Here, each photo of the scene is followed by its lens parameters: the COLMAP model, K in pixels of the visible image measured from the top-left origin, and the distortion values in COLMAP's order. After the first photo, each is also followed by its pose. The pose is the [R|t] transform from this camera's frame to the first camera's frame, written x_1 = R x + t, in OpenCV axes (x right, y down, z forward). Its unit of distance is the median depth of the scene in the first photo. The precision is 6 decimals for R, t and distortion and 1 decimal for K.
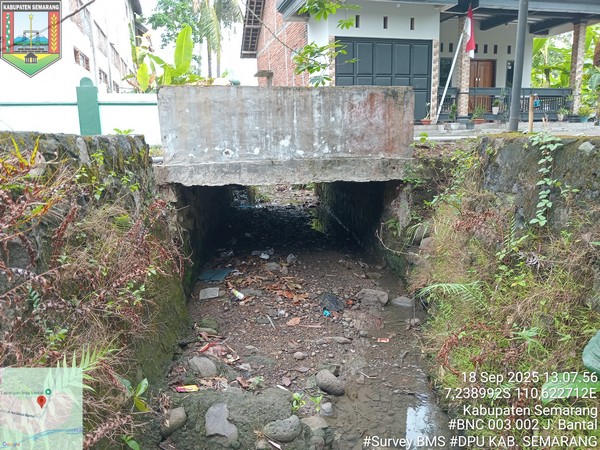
lens RADIAL K [[486.8, 0, 302.1], [0, 486.8, 224.8], [0, 0, 1]] dist [-0.008728, -0.004703]
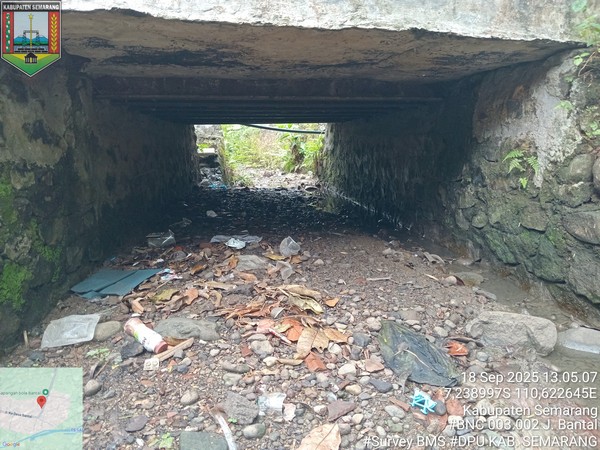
lens RADIAL K [[486.8, 0, 297.3], [0, 486.8, 225.3], [0, 0, 1]] dist [-0.008728, -0.004703]
pose [[0.999789, -0.013099, 0.015831, -0.025231], [0.013401, 0.999727, -0.019133, 0.066608], [-0.015577, 0.019341, 0.999692, 0.591011]]
